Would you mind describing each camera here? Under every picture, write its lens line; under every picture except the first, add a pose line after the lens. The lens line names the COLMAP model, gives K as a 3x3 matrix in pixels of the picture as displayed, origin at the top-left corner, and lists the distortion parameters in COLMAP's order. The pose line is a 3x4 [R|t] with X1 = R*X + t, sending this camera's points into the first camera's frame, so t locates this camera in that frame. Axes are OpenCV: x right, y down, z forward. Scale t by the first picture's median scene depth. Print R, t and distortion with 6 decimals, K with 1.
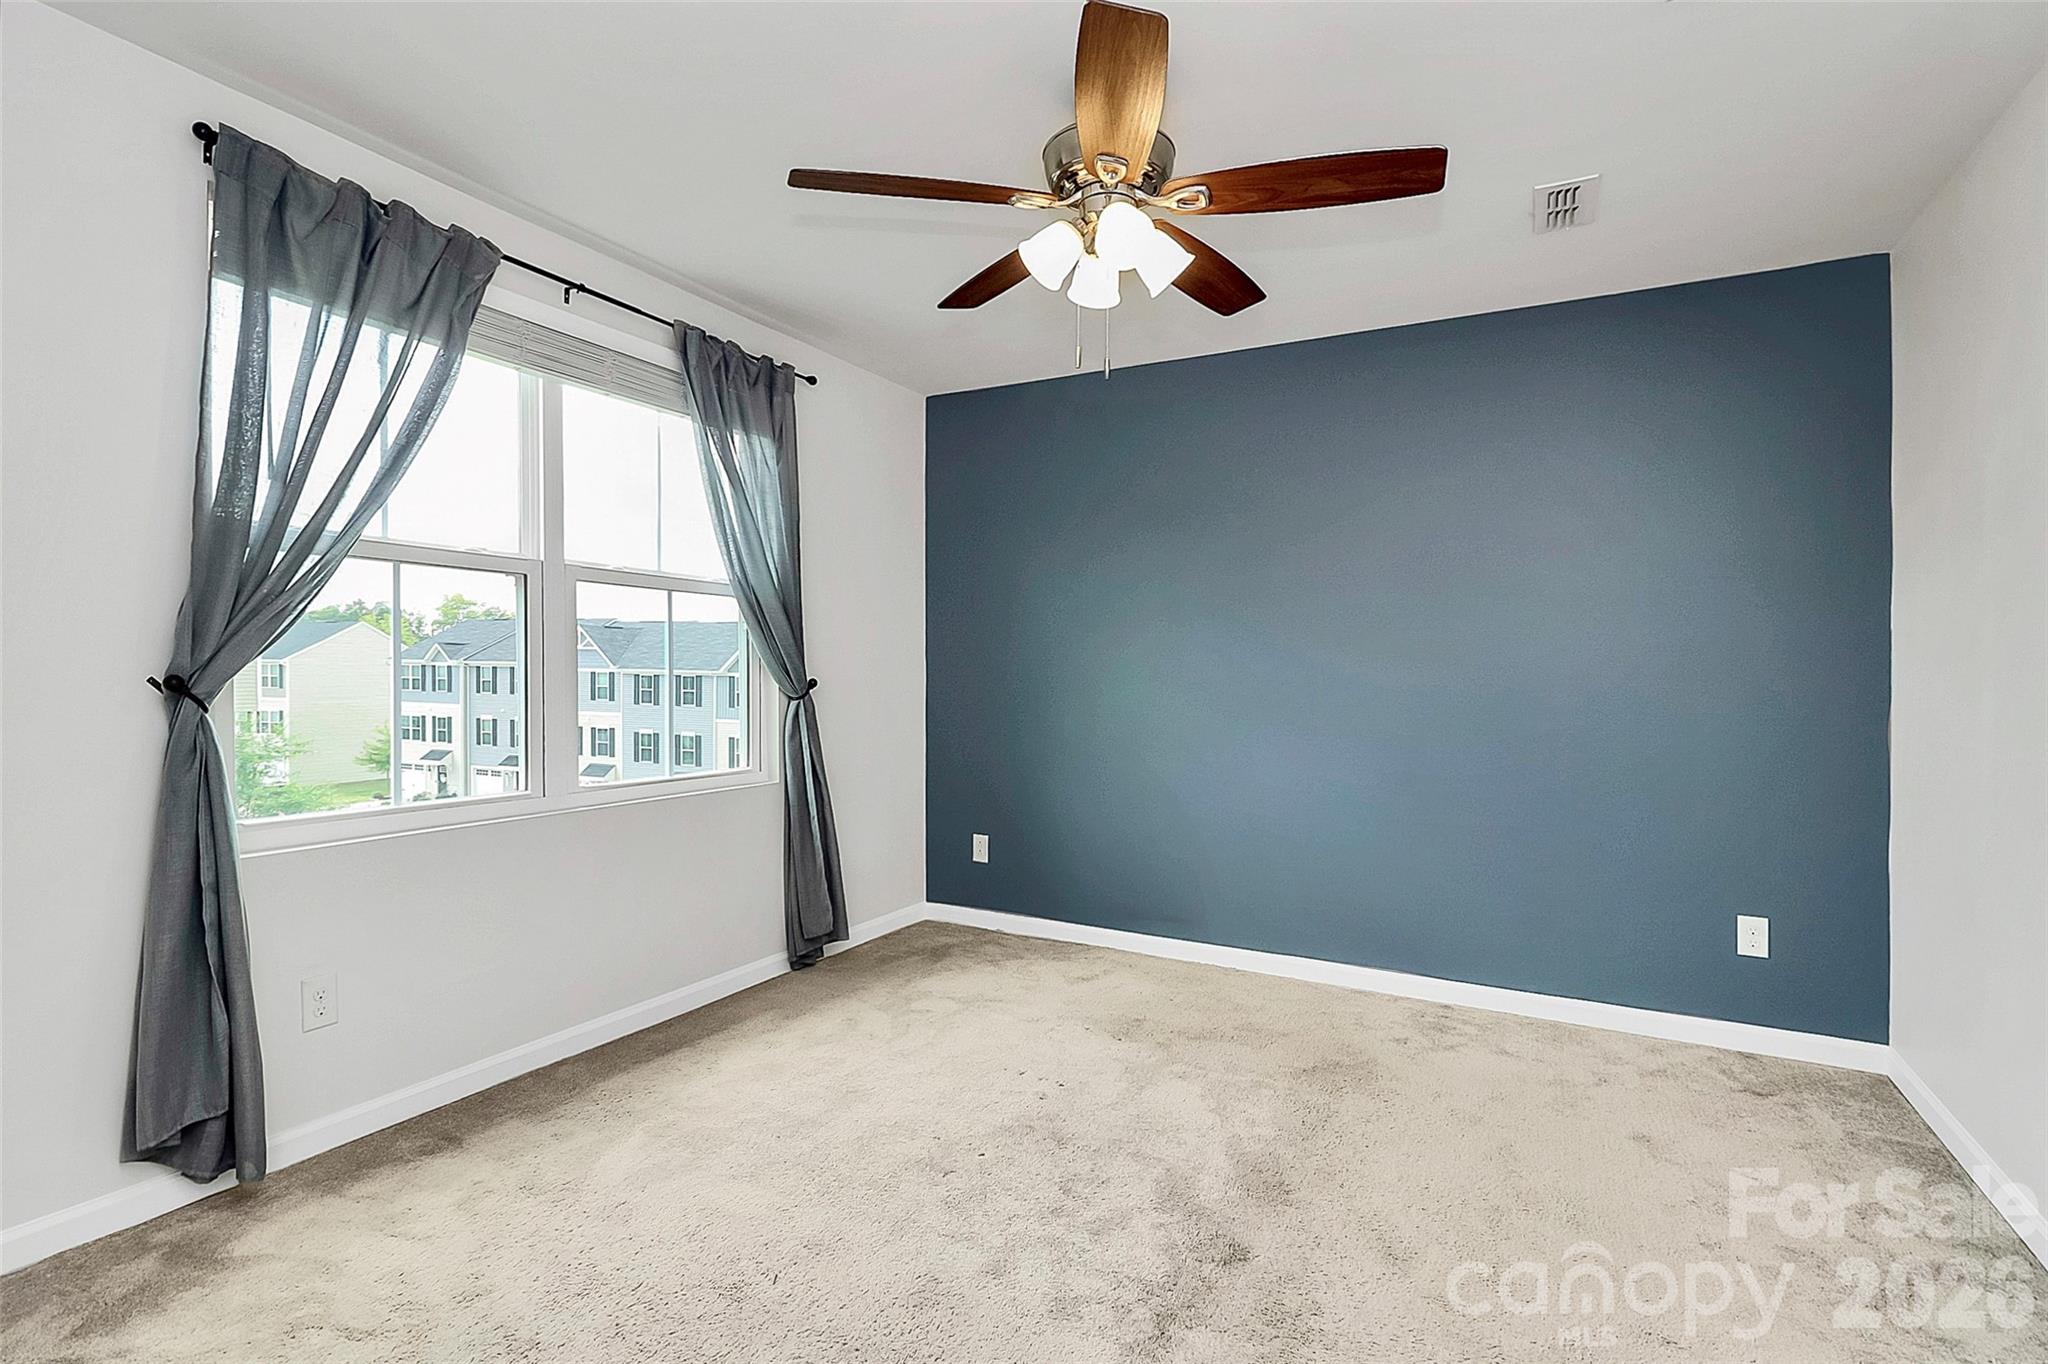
lens RADIAL K [[985.8, 0, 1026.8], [0, 985.8, 676.5], [0, 0, 1]] dist [-0.001287, -0.000382]
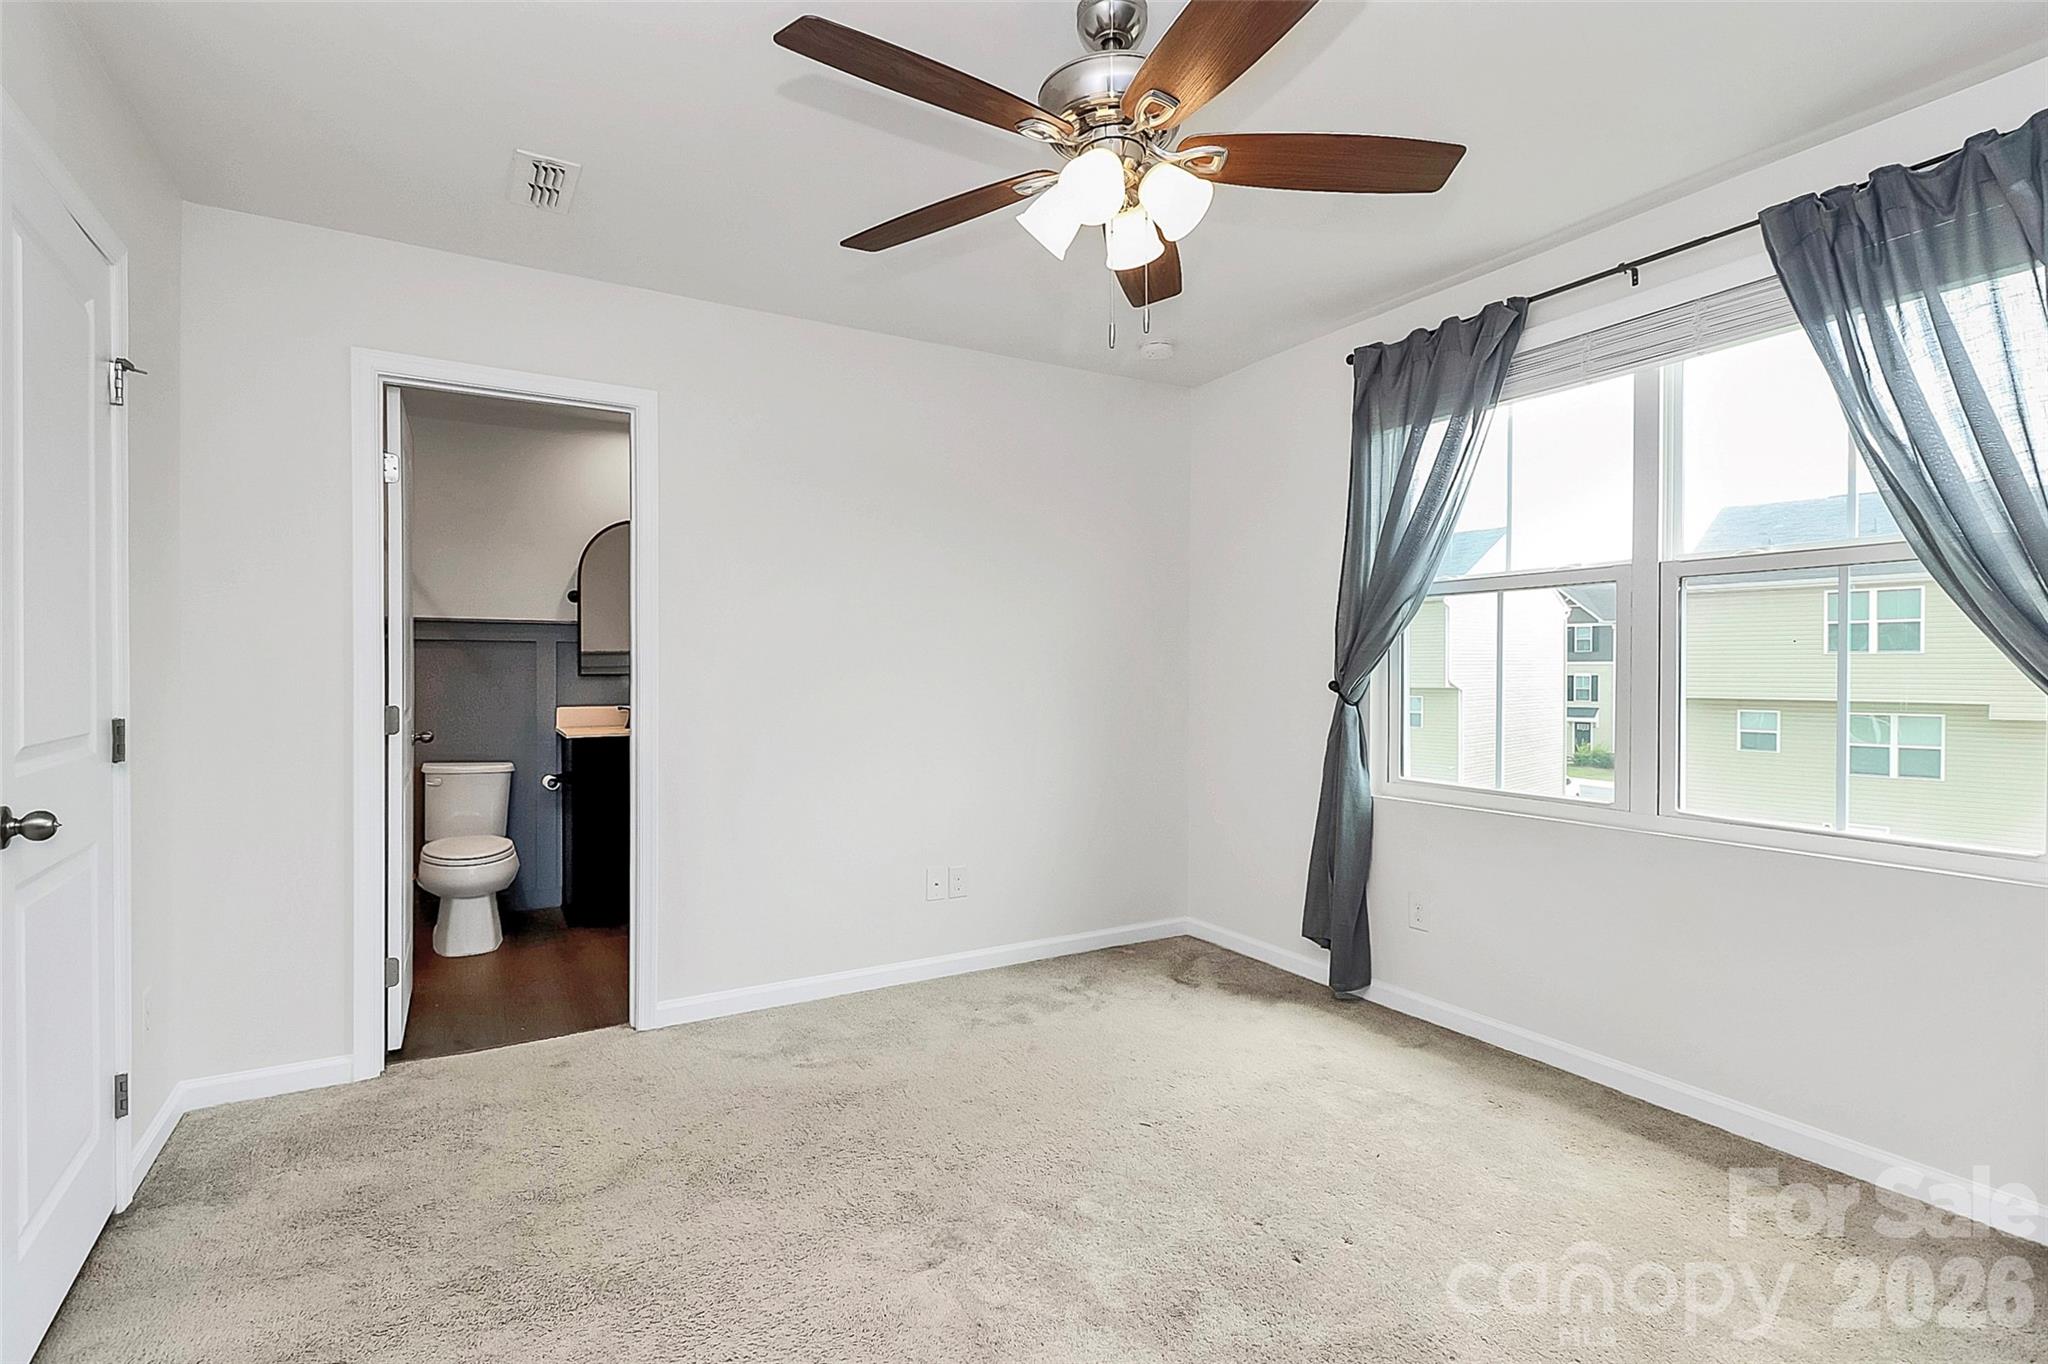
lens RADIAL K [[985.8, 0, 1026.8], [0, 985.8, 676.5], [0, 0, 1]] dist [-0.001287, -0.000382]
pose [[-0.536845, 0.006023, -0.843660, 0.720844], [-0.002800, 0.999956, 0.008921, -0.018786], [0.843676, 0.007152, -0.536804, 1.169253]]
